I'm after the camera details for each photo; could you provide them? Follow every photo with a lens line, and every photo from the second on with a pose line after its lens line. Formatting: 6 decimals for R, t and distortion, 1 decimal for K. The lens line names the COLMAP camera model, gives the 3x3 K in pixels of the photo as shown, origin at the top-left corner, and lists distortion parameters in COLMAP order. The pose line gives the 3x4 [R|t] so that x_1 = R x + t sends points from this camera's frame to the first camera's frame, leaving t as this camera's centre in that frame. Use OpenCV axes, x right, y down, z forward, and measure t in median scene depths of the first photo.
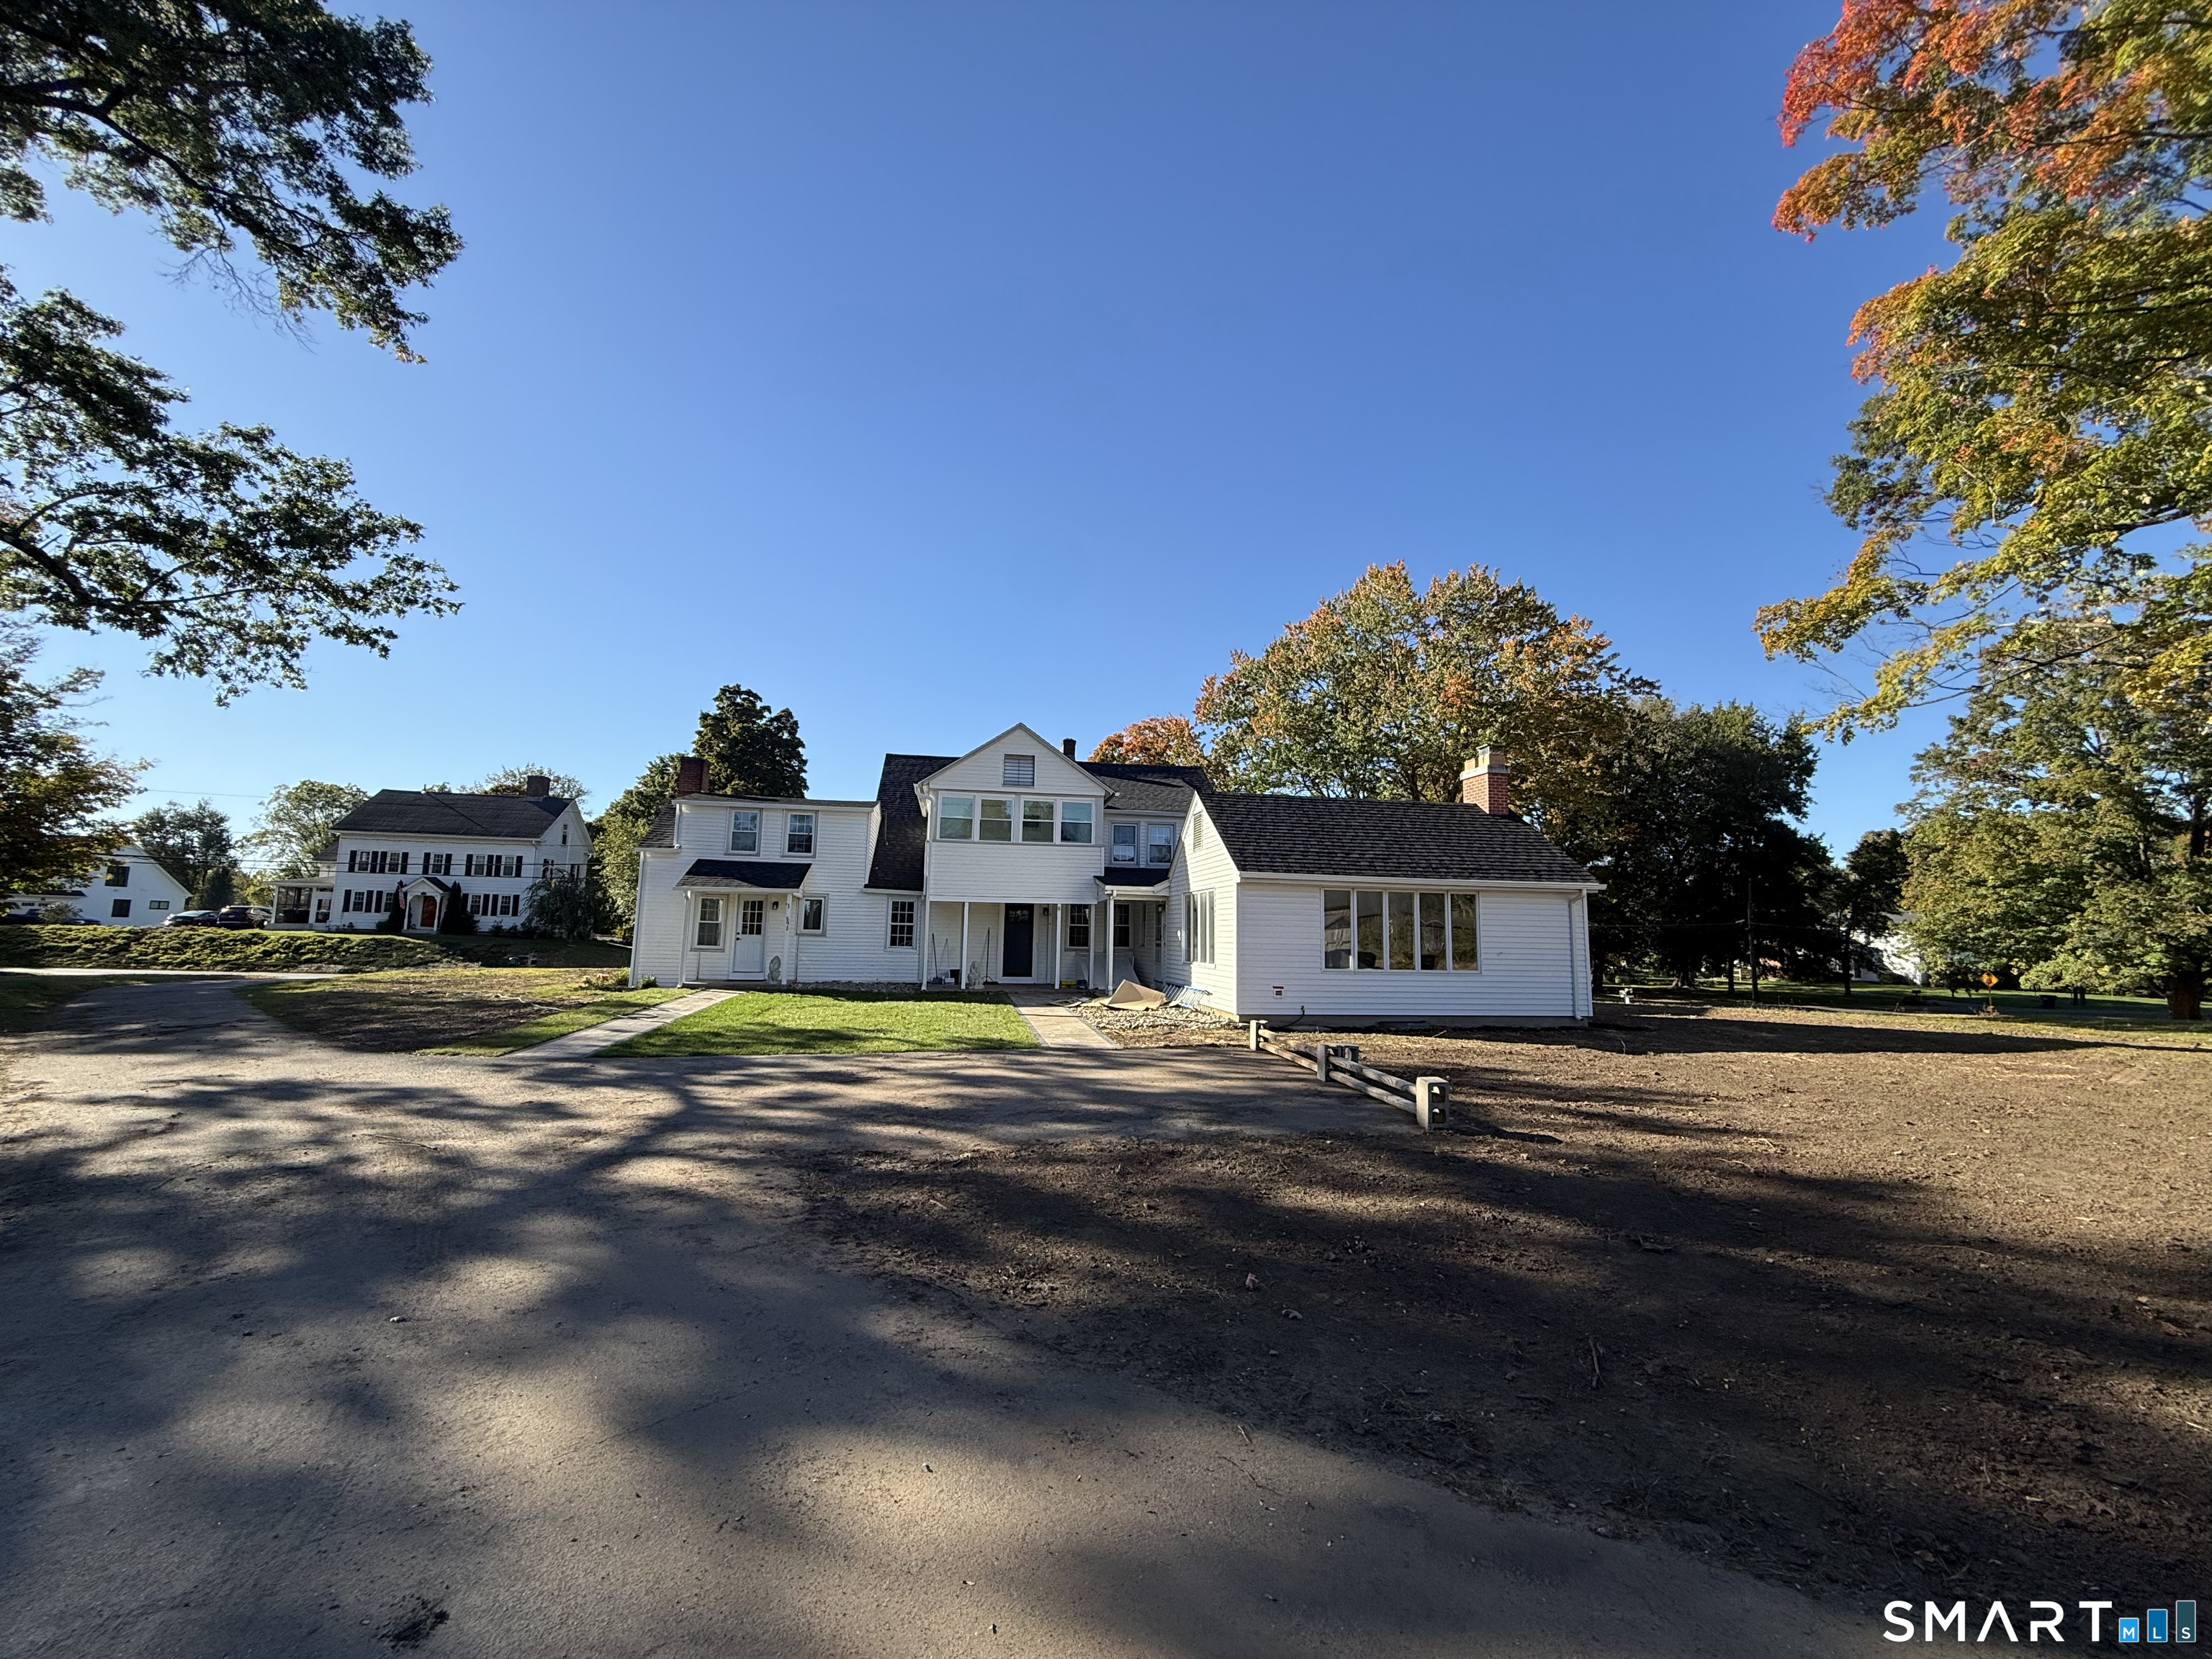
lens RADIAL K [[892.4, 0, 1106.0], [0, 892.4, 829.5], [0, 0, 1]] dist [-0.001408, 0.000213]
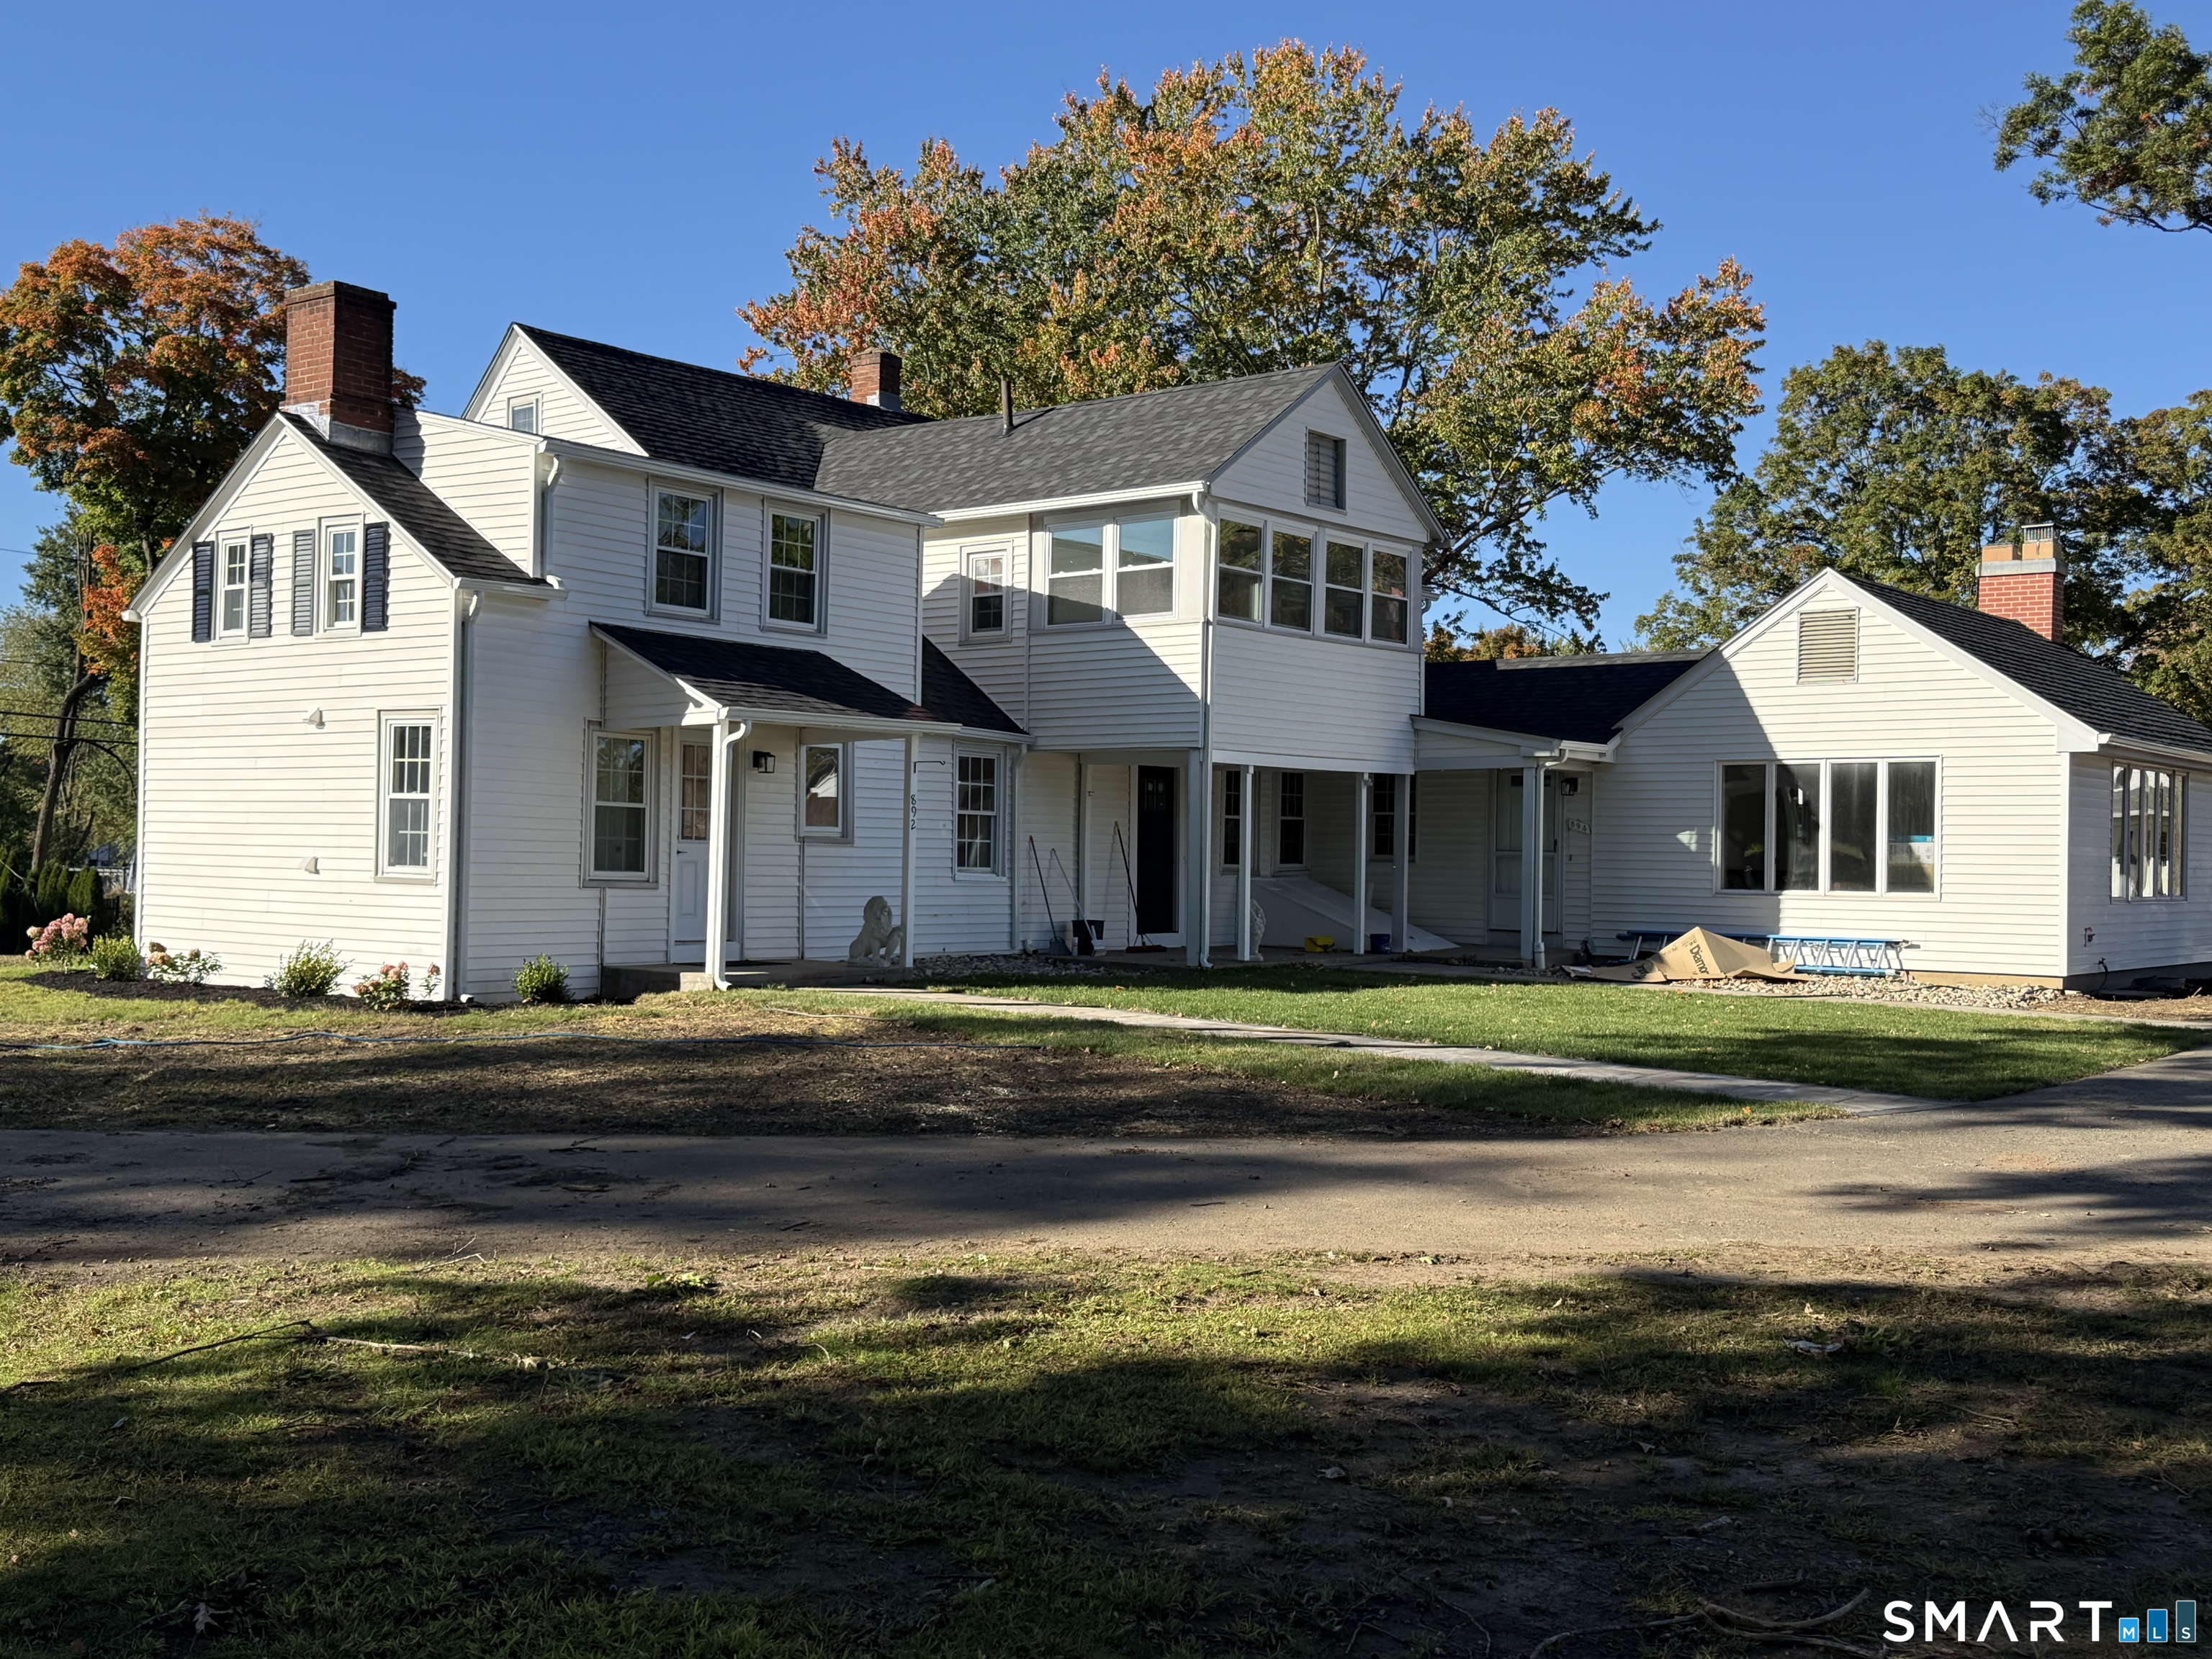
lens RADIAL K [[2316.0, 0, 1106.0], [0, 2316.0, 829.5], [0, 0, 1]] dist [0.013812, 0.004534]
pose [[0.738538, -0.000872, 0.674212, -0.909954], [-0.078599, 0.993069, 0.087382, 0.018352], [-0.669615, -0.117527, 0.733351, 0.201030]]
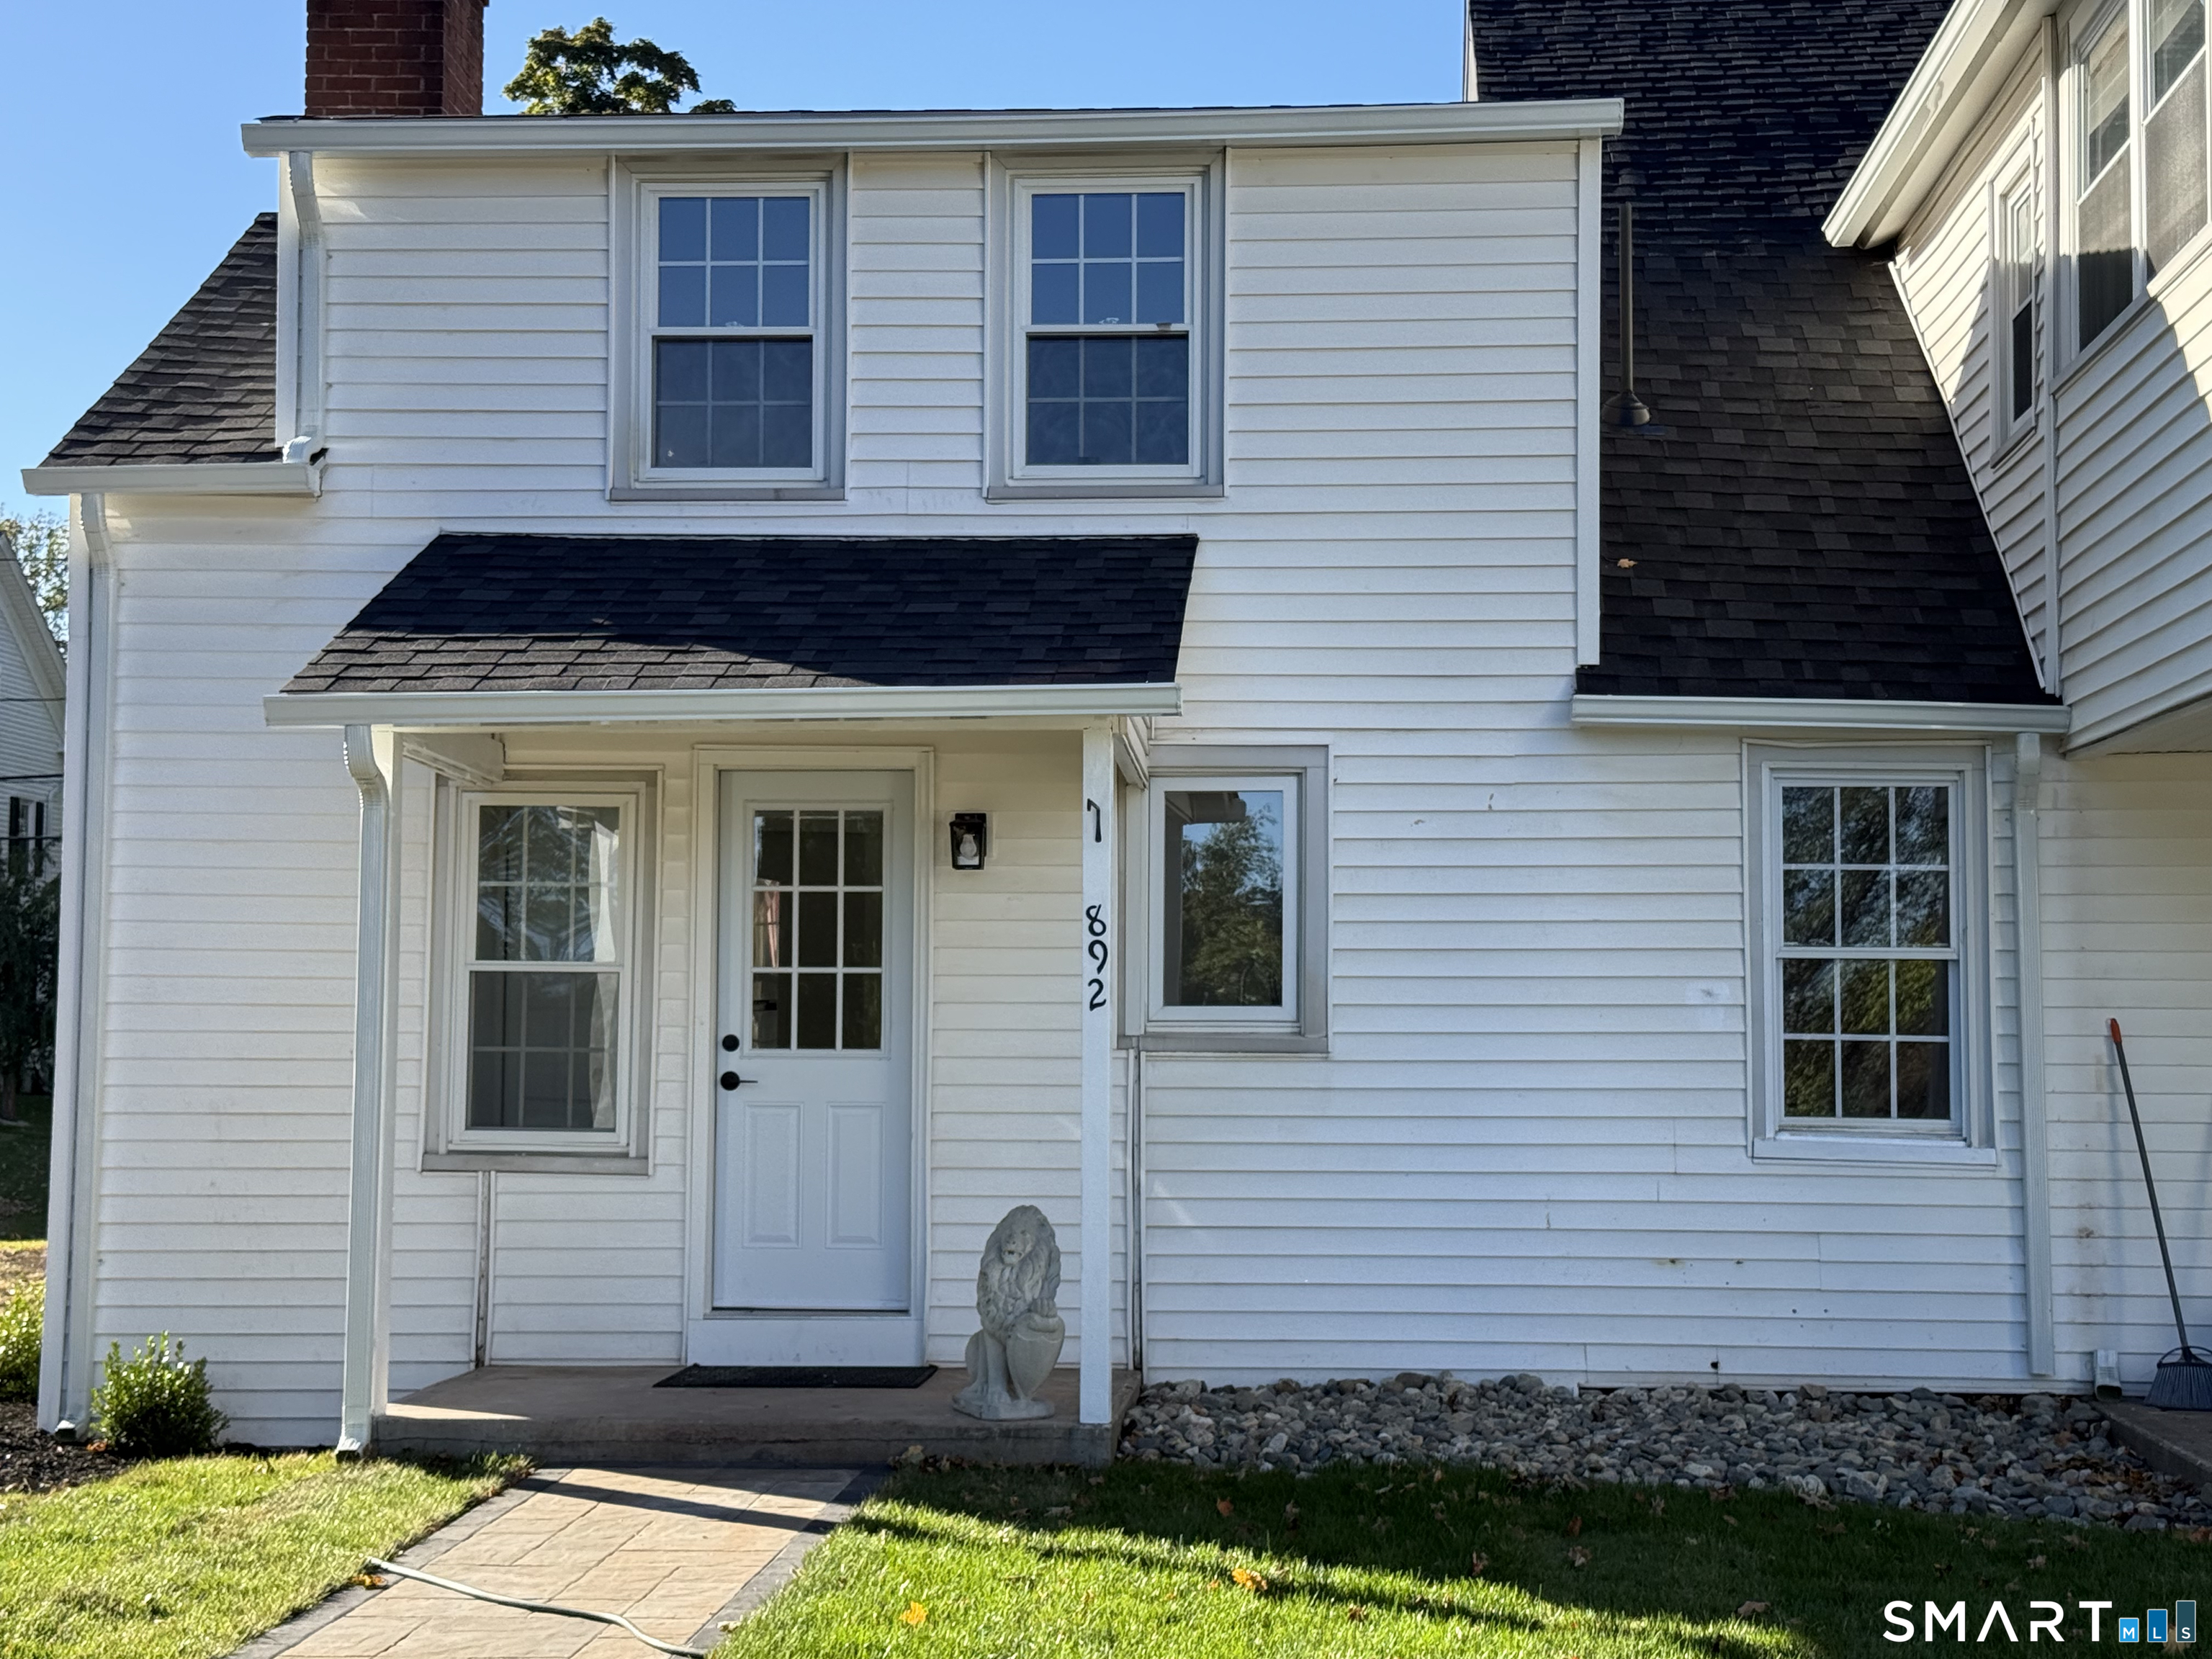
lens RADIAL K [[3203.4, 0, 1106.0], [0, 3203.4, 829.5], [0, 0, 1]] dist [0.035307, 0.029311]
pose [[0.970498, -0.034421, -0.238638, -0.230927], [0.044257, 0.998372, 0.035979, 0.066811], [0.237011, -0.045479, 0.970442, 0.520848]]
